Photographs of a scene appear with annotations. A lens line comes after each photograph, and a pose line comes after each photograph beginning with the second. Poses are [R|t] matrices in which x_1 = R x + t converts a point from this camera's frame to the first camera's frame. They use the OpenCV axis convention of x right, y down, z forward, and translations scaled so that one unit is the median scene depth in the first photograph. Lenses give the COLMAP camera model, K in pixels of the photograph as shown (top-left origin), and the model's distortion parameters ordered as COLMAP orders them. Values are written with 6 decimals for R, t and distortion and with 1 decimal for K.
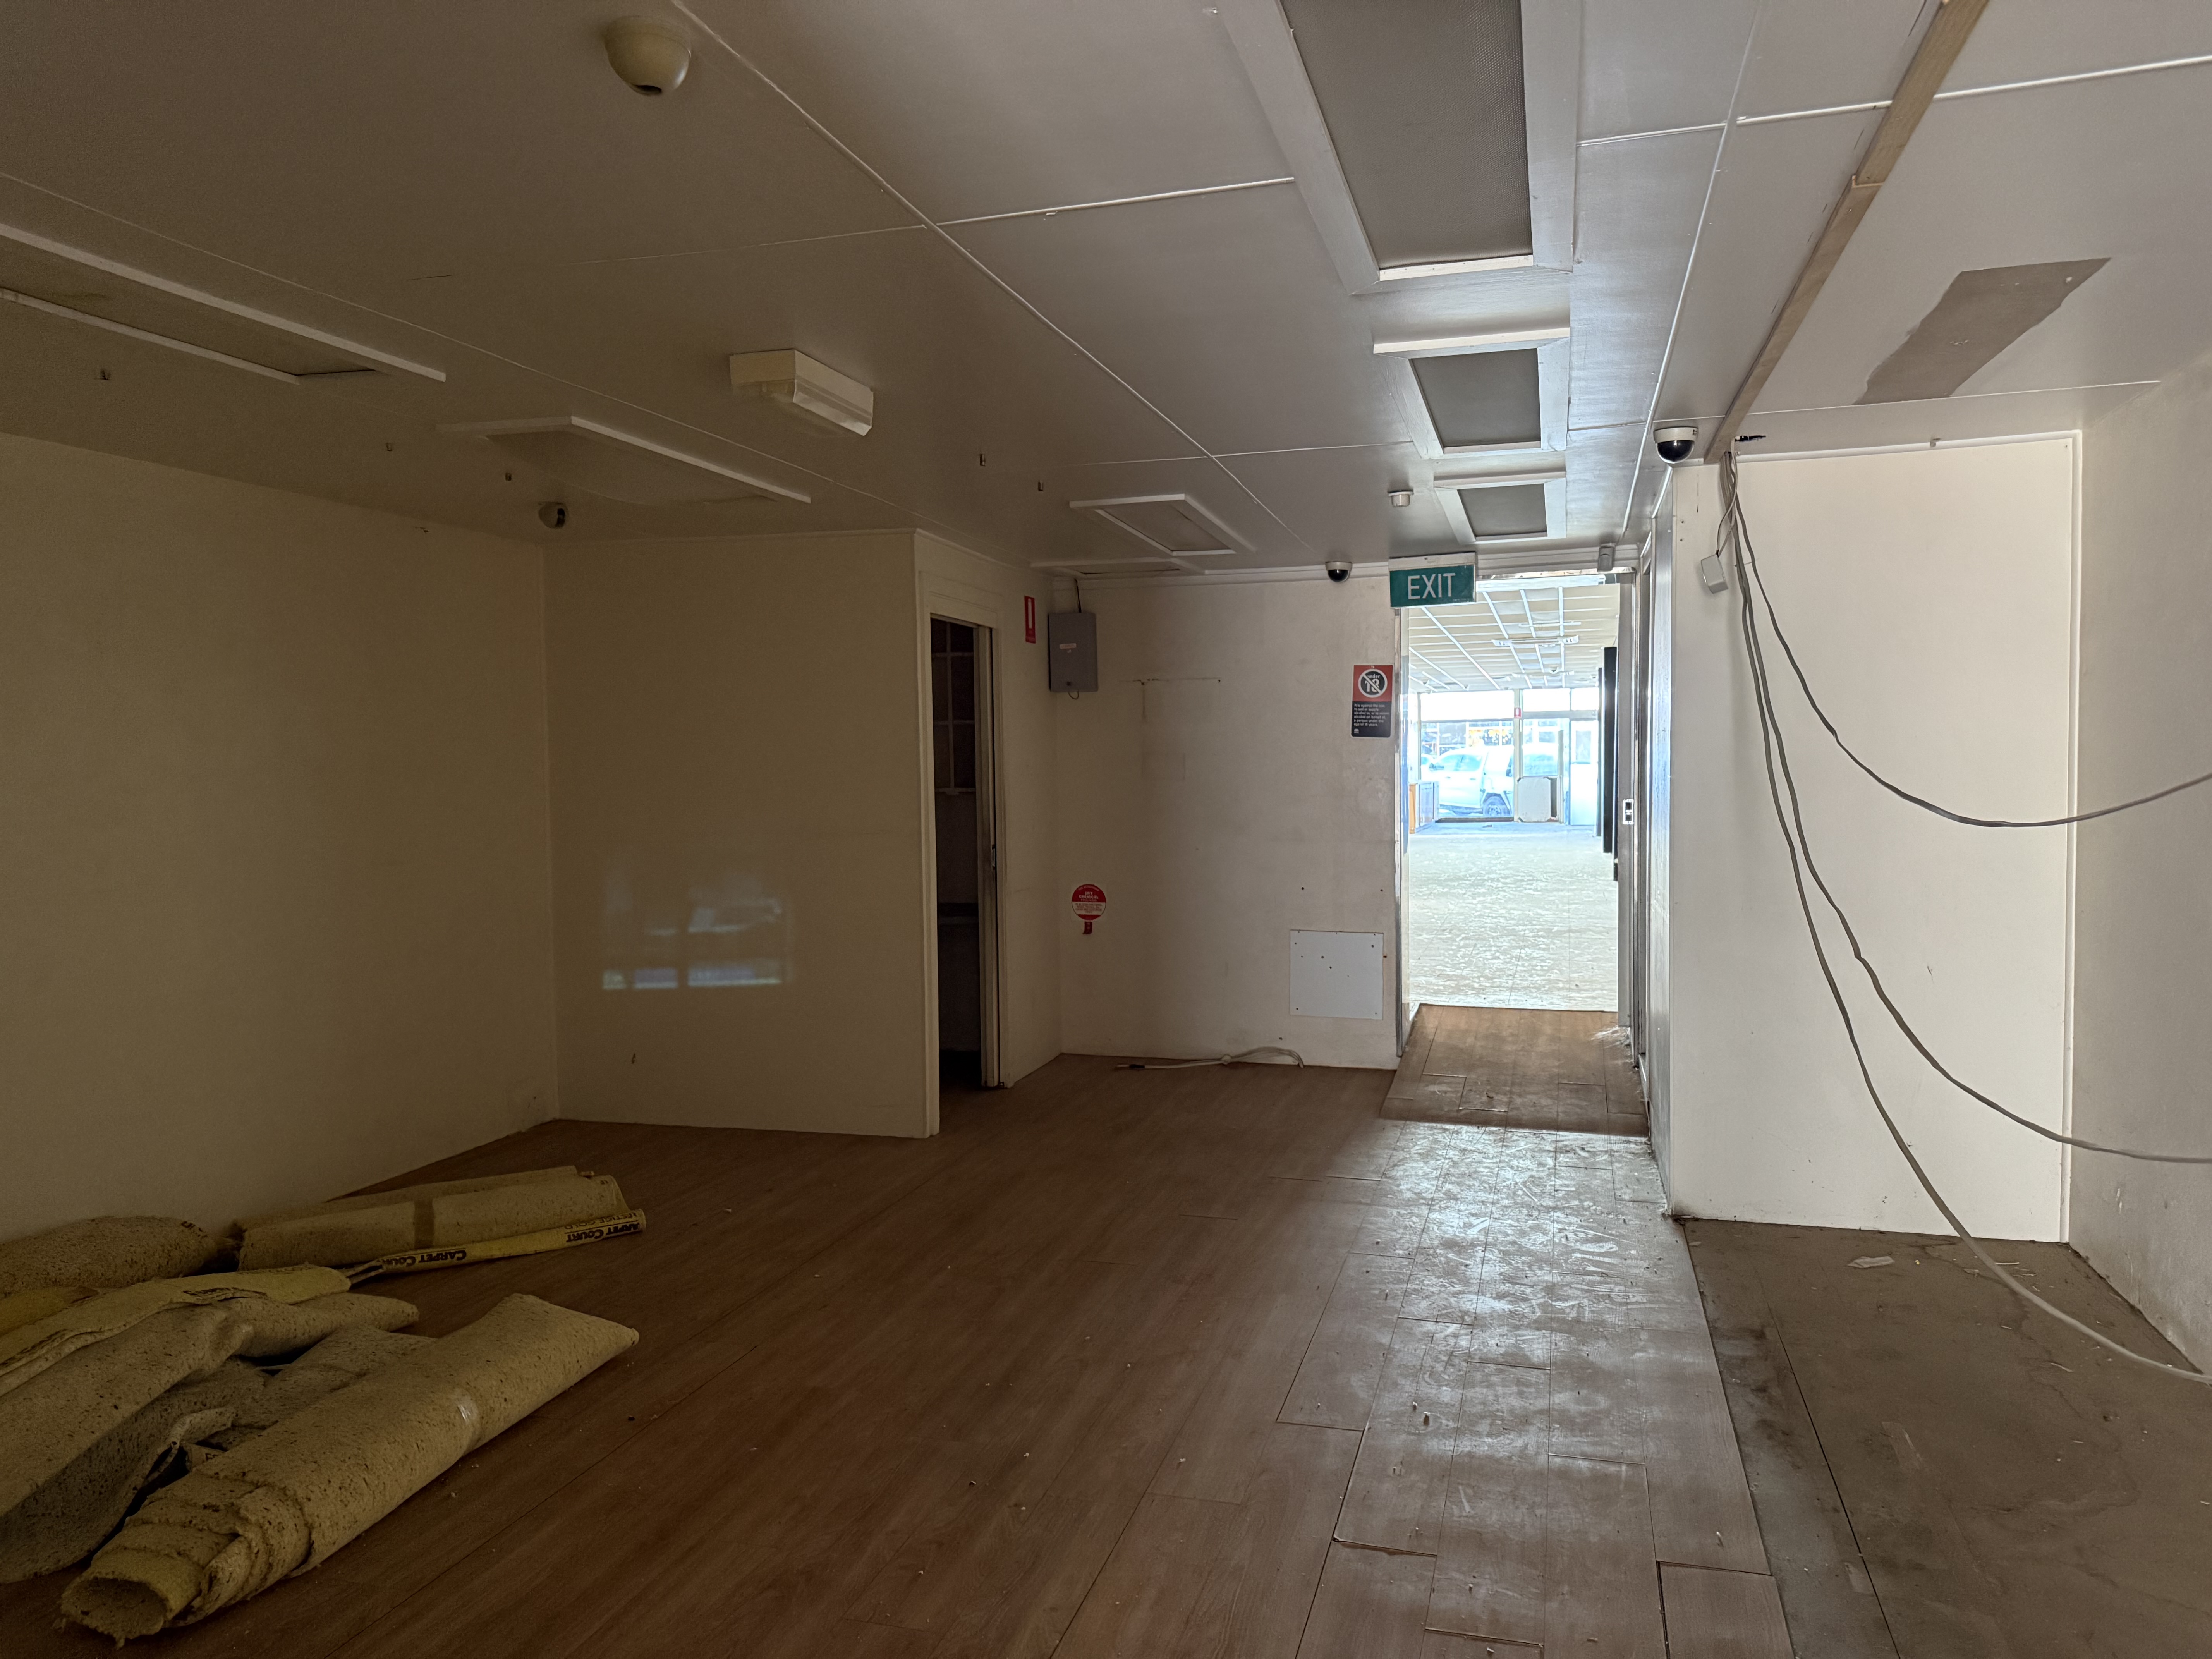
lens RADIAL K [[1554.7, 0, 1106.0], [0, 1554.7, 829.5], [0, 0, 1]] dist [0.109435, -0.198882]
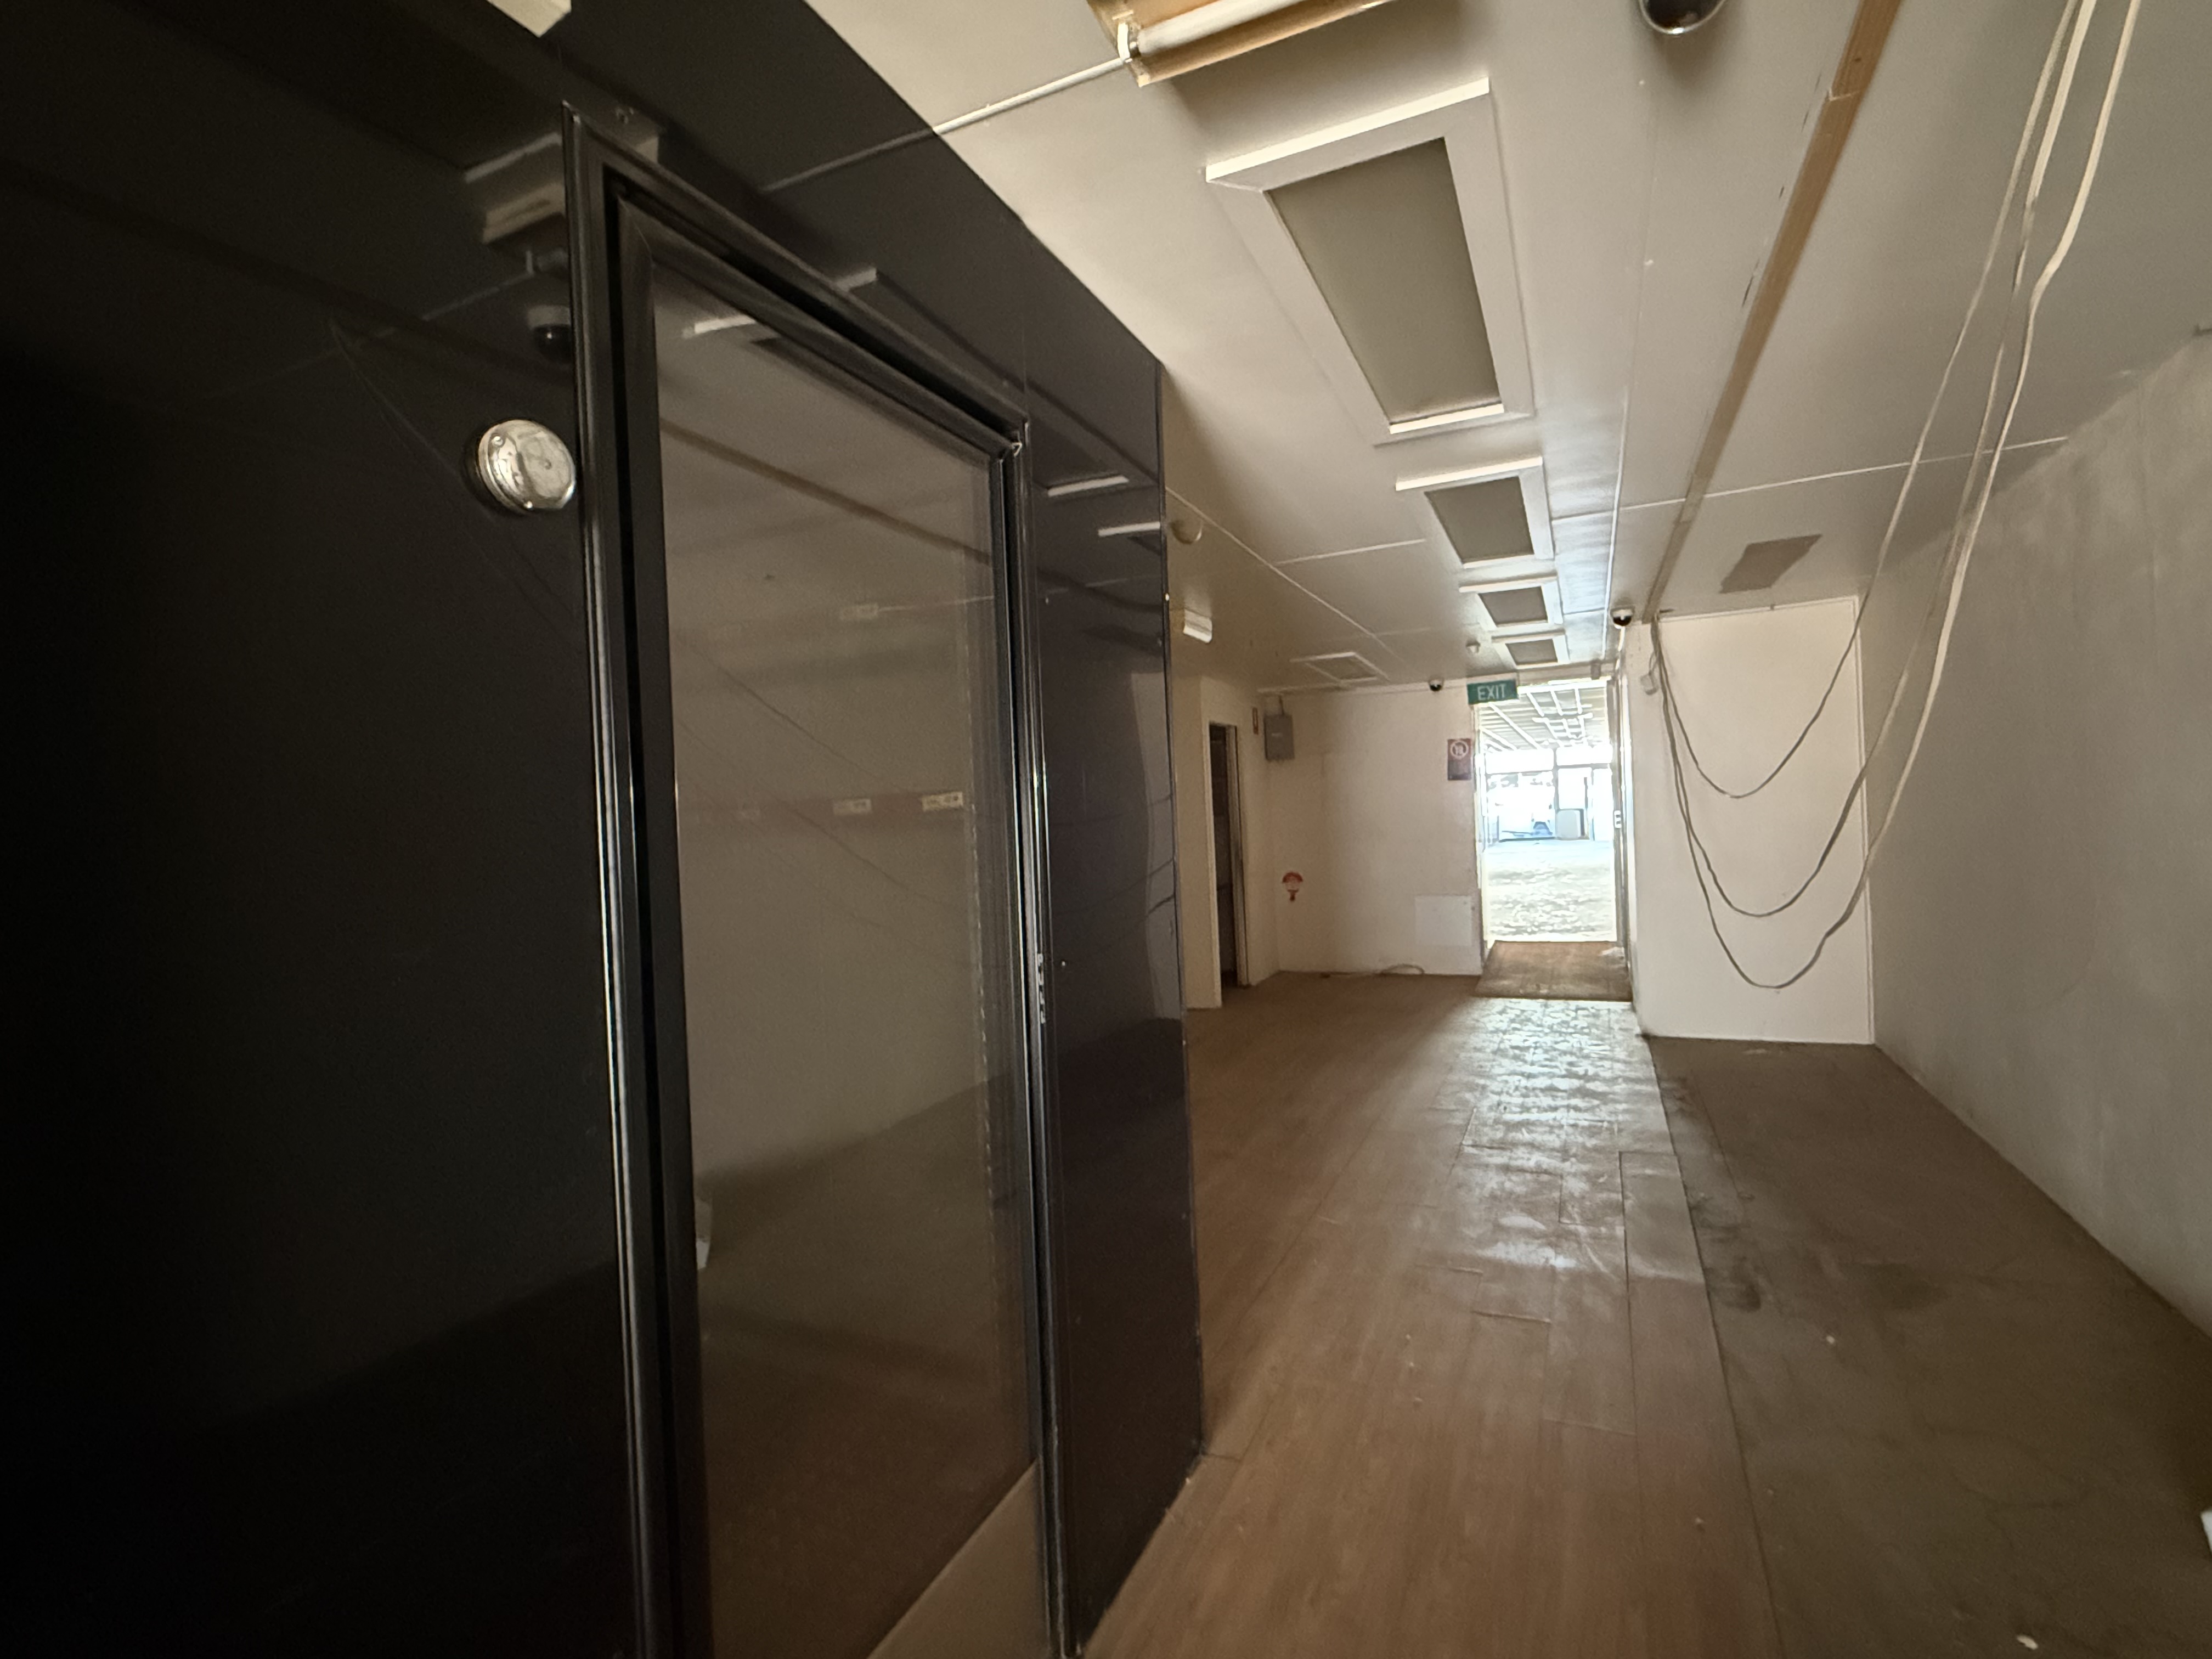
lens RADIAL K [[1064.7, 0, 1106.0], [0, 1064.7, 829.5], [0, 0, 1]] dist [-0.002588, -0.000081]
pose [[0.988956, -0.030399, -0.145059, -0.058233], [0.026309, 0.999203, -0.030030, 0.024831], [0.145856, 0.025882, 0.988967, -0.268870]]
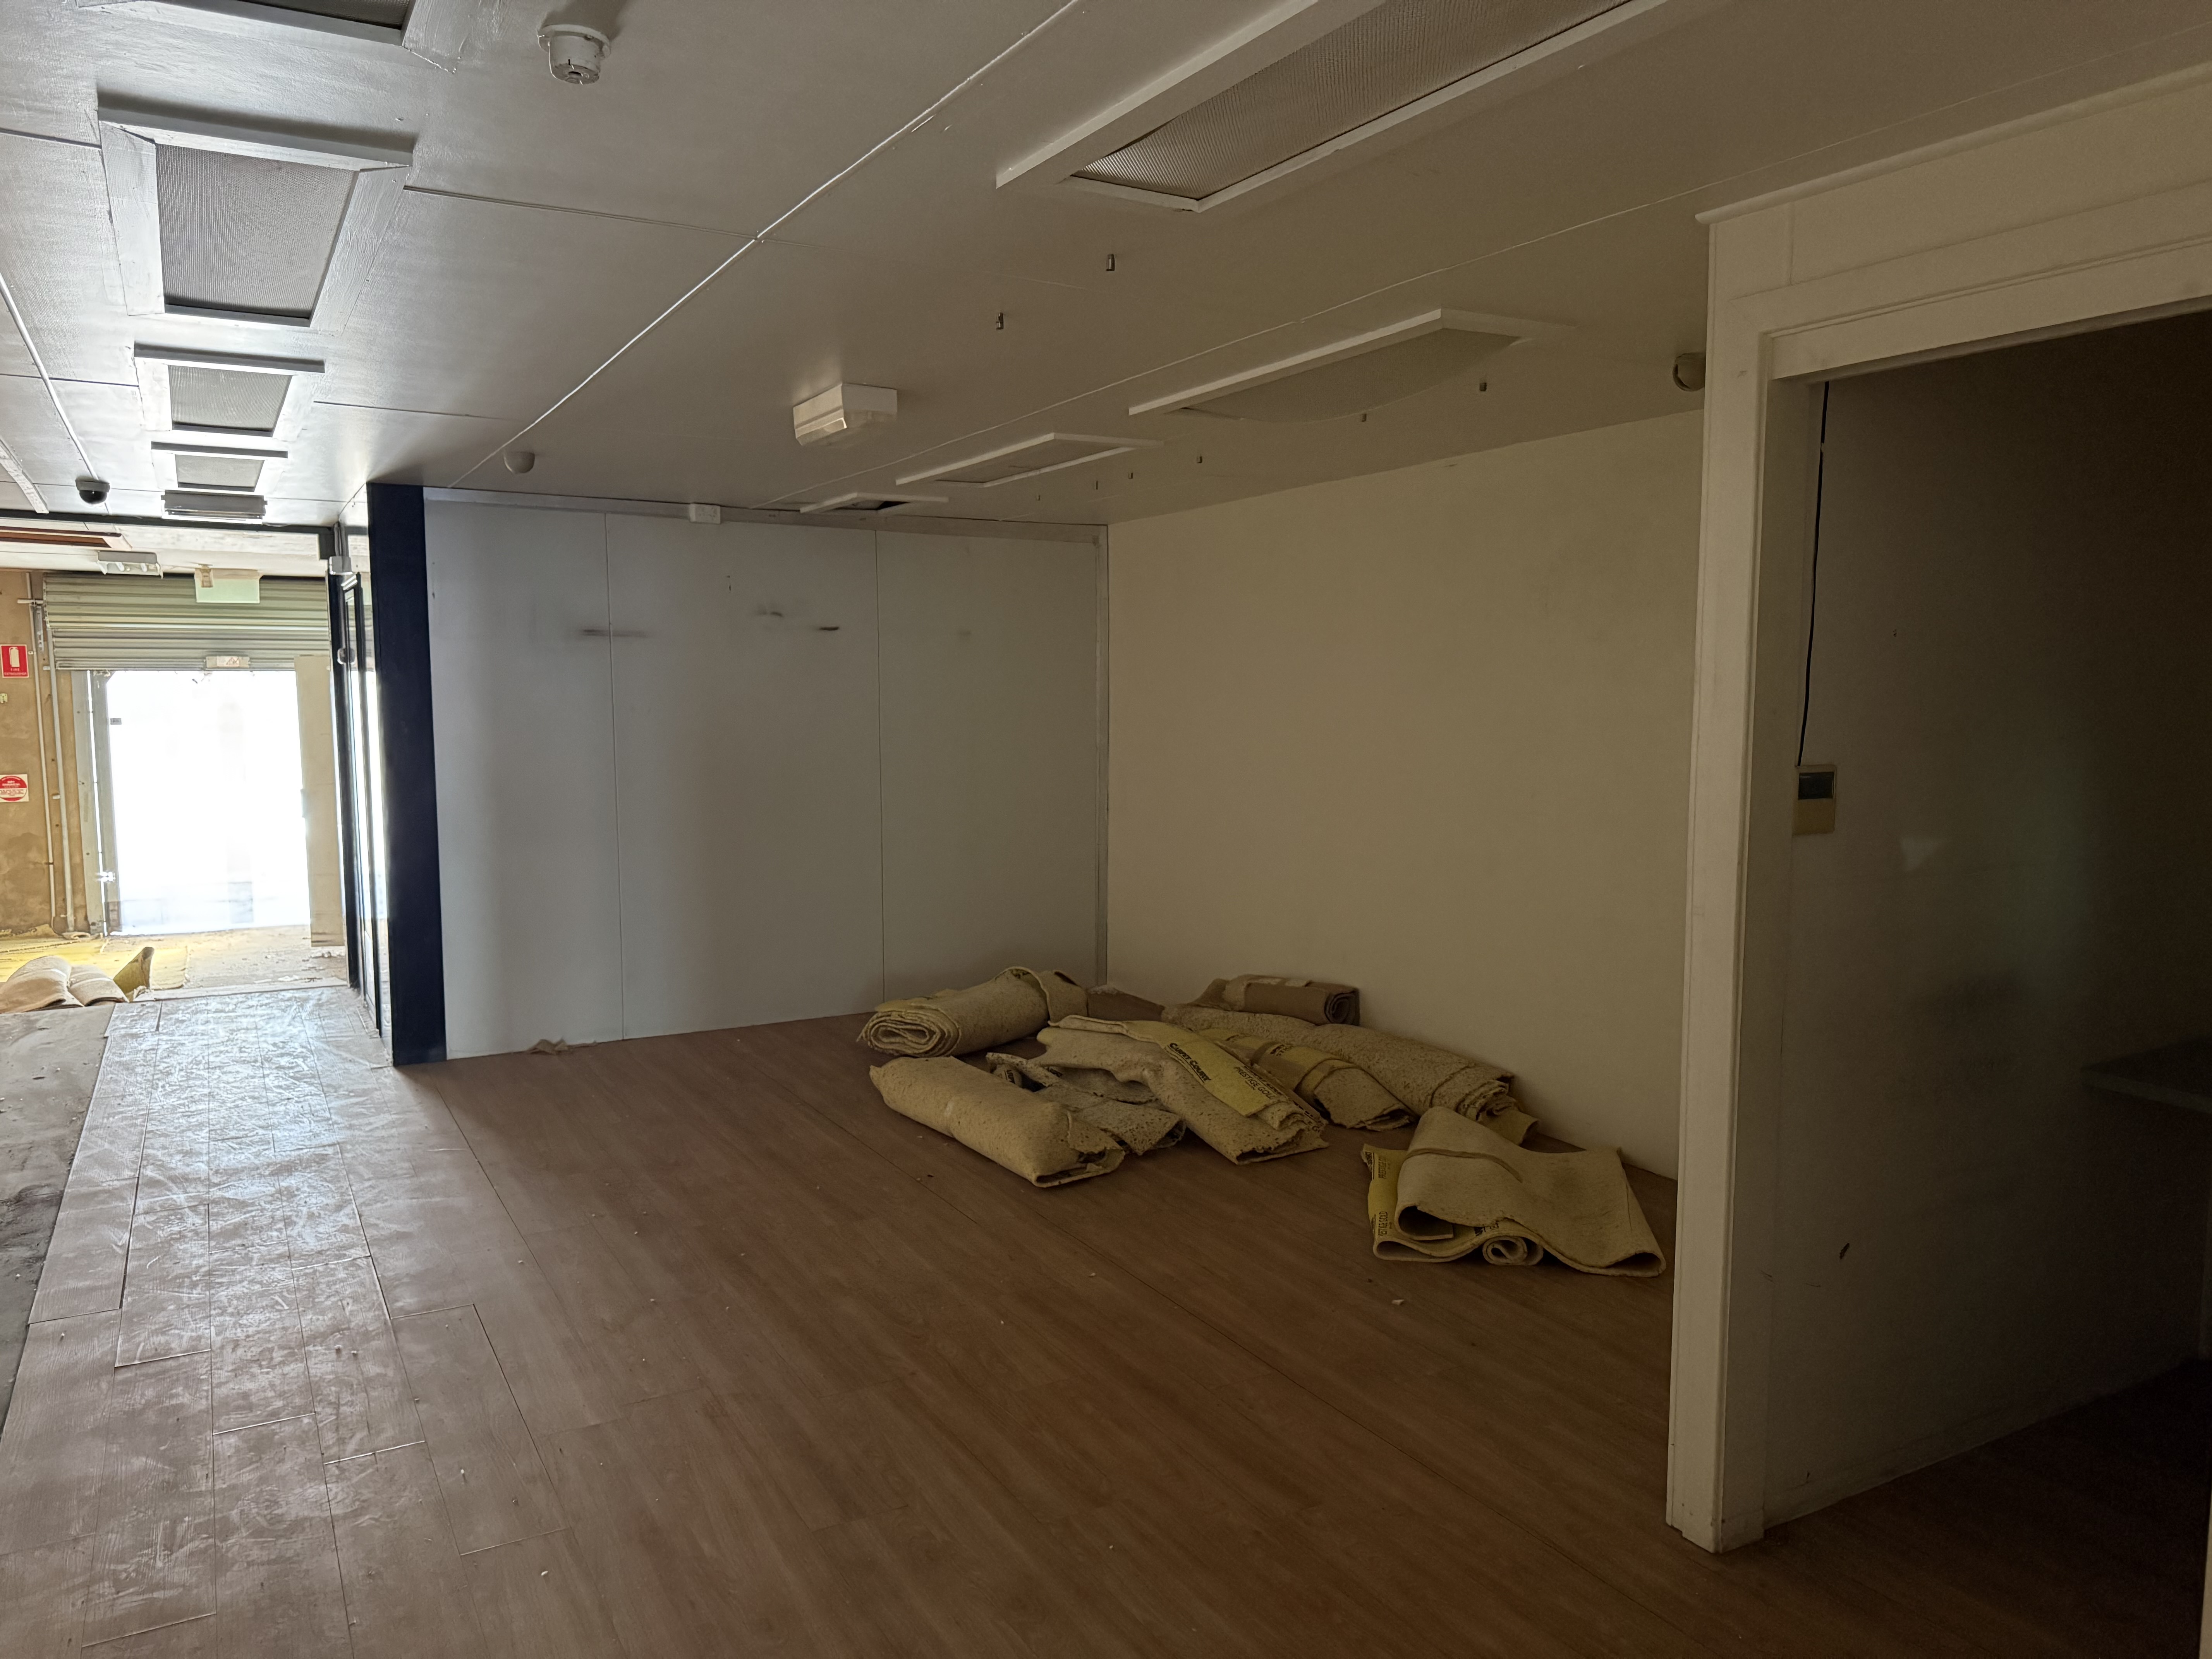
lens RADIAL K [[1554.7, 0, 1106.0], [0, 1554.7, 829.5], [0, 0, 1]] dist [0.109435, -0.198882]
pose [[-0.691092, 0.082054, -0.718094, 0.347637], [-0.021082, 0.990823, 0.133508, -0.075559], [0.722459, 0.107405, -0.683020, 1.238203]]
